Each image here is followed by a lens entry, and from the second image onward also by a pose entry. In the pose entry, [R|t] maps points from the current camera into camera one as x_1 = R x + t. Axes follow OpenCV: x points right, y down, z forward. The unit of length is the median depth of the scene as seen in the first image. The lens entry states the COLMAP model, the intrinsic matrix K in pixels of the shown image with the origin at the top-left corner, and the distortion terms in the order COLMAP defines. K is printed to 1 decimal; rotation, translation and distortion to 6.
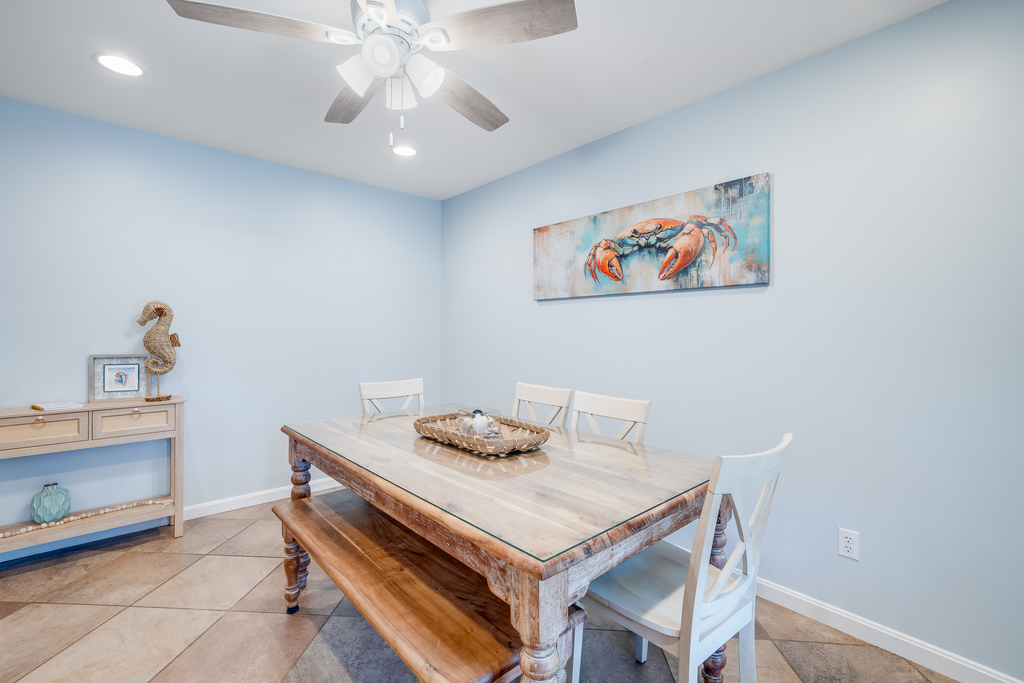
lens RADIAL K [[444.5, 0, 508.8], [0, 444.5, 339.0], [0, 0, 1]] dist [0.004249, 0.001290]
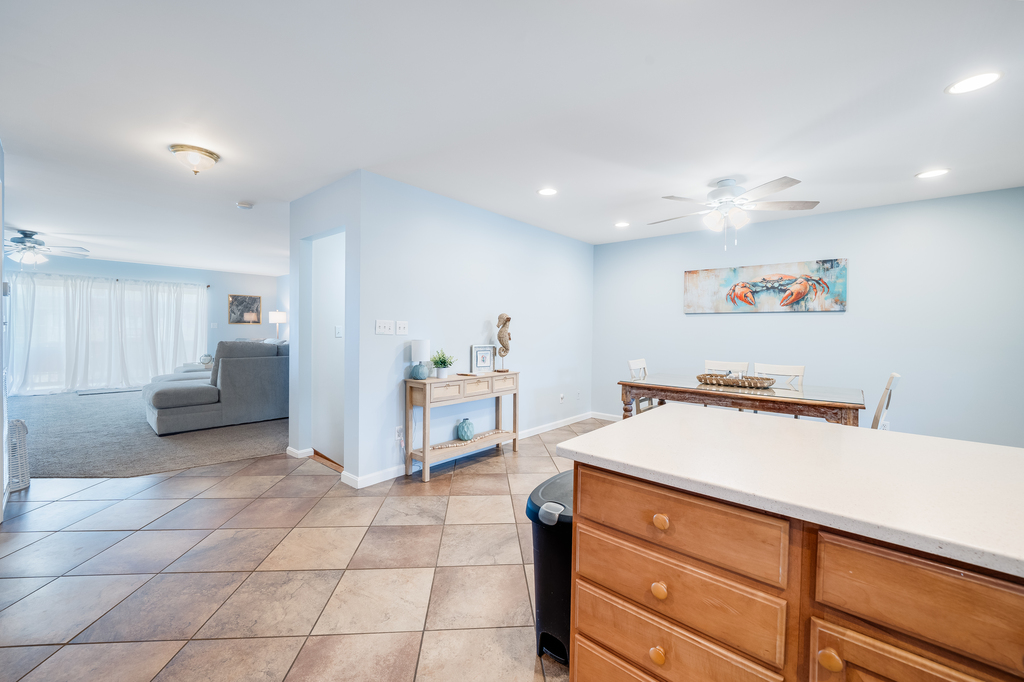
lens RADIAL K [[406.4, 0, 515.9], [0, 406.4, 335.9], [0, 0, 1]] dist [-0.005302, 0.001009]
pose [[0.992462, 0.002953, 0.122515, -1.012581], [-0.003511, 0.999984, 0.004338, -0.008282], [-0.122500, -0.004736, 0.992457, -0.596526]]
